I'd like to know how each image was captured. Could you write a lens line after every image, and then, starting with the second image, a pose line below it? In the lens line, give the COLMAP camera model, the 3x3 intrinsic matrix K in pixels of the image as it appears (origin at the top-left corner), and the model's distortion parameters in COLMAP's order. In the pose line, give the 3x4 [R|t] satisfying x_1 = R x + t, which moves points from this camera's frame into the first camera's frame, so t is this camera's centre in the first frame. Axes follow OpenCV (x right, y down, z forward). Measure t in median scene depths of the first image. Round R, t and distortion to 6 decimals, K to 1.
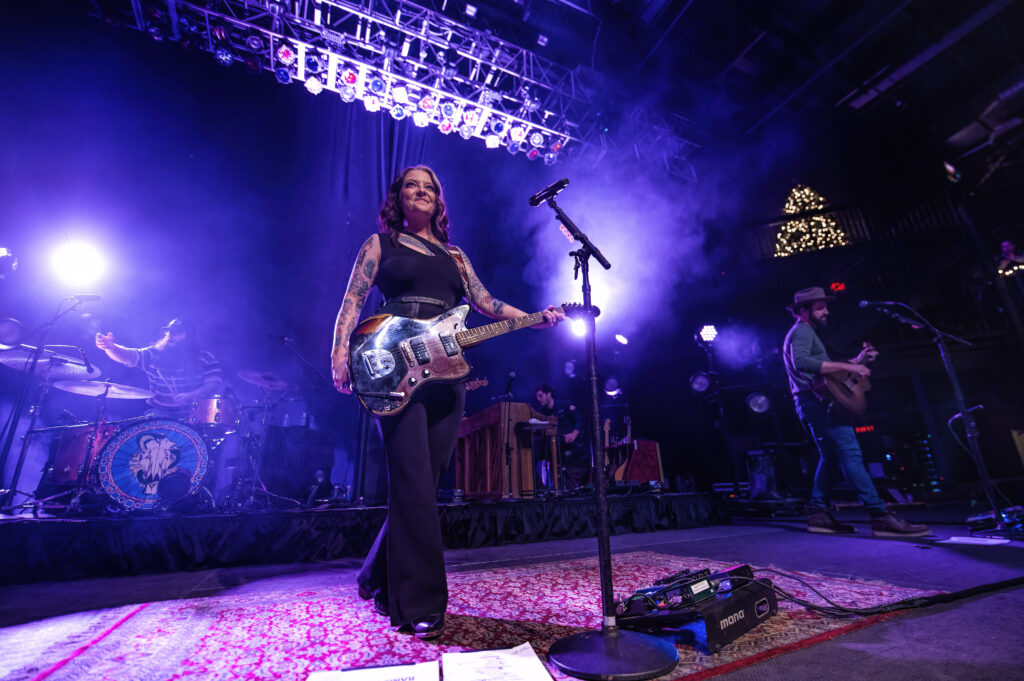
lens RADIAL K [[434.6, 0, 516.3], [0, 434.6, 342.2], [0, 0, 1]] dist [-0.022327, -0.000399]
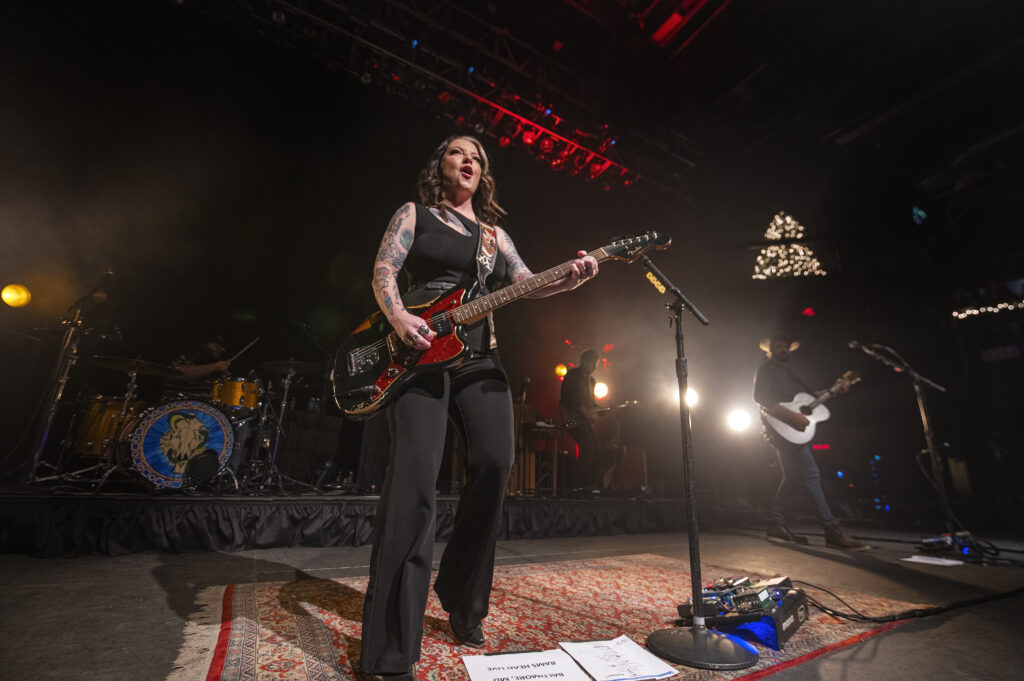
lens RADIAL K [[432.9, 0, 512.0], [0, 432.9, 340.5], [0, 0, 1]] dist [-0.022235, 0.000149]
pose [[0.994117, 0.085164, 0.066928, -0.123497], [-0.086437, 0.996123, 0.016349, -0.032689], [-0.065276, -0.022038, 0.997624, -0.043802]]
